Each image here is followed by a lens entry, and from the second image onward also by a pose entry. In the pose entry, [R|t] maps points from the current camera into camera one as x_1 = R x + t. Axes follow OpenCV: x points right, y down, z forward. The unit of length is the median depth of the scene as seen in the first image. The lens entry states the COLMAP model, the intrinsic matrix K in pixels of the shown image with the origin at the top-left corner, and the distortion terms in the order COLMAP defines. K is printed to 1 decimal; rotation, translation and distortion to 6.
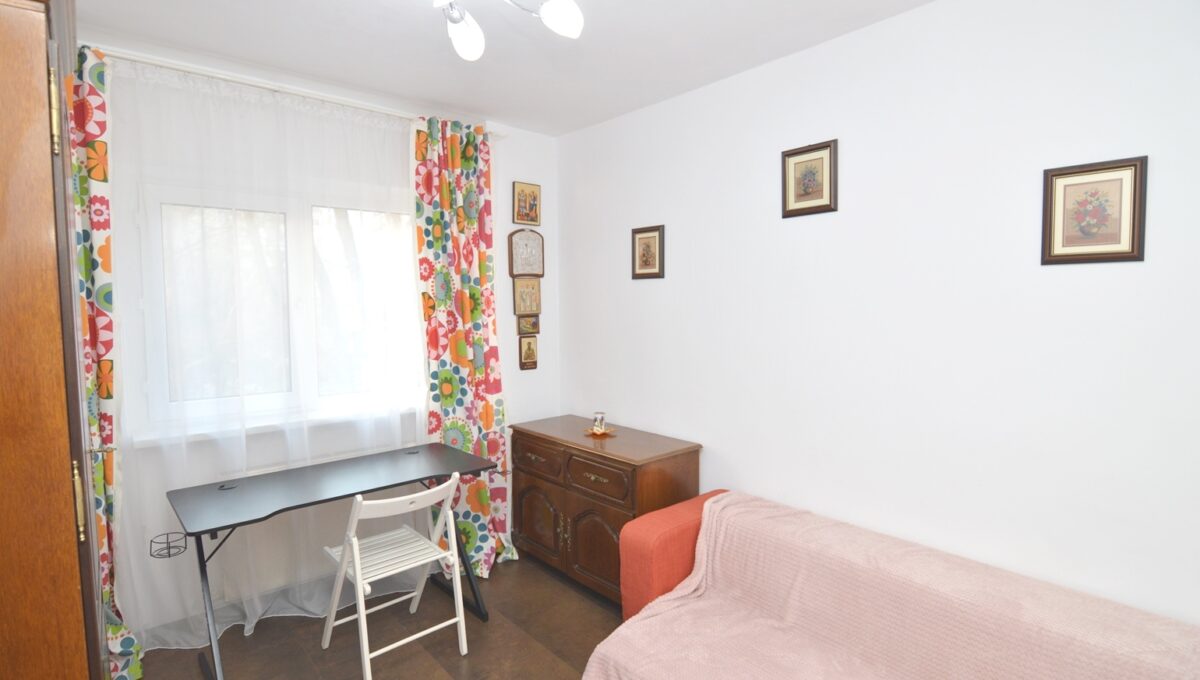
lens RADIAL K [[568.9, 0, 600.0], [0, 568.9, 340.0], [0, 0, 1]] dist [-0.000153, -0.020089]
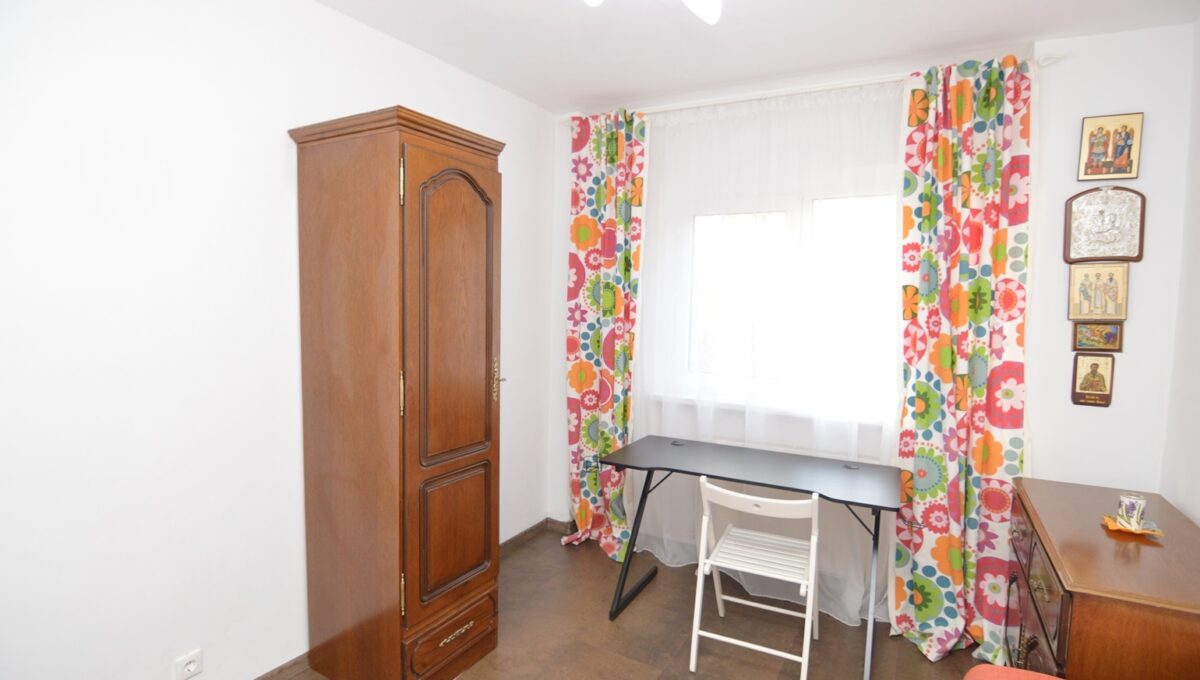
lens RADIAL K [[574.2, 0, 602.0], [0, 574.2, 343.9], [0, 0, 1]] dist [-0.031624, -0.000302]
pose [[0.343099, 0.082607, -0.935660, 0.308530], [-0.083686, 0.994852, 0.057146, -0.008756], [0.935564, 0.058695, 0.348246, 0.290371]]
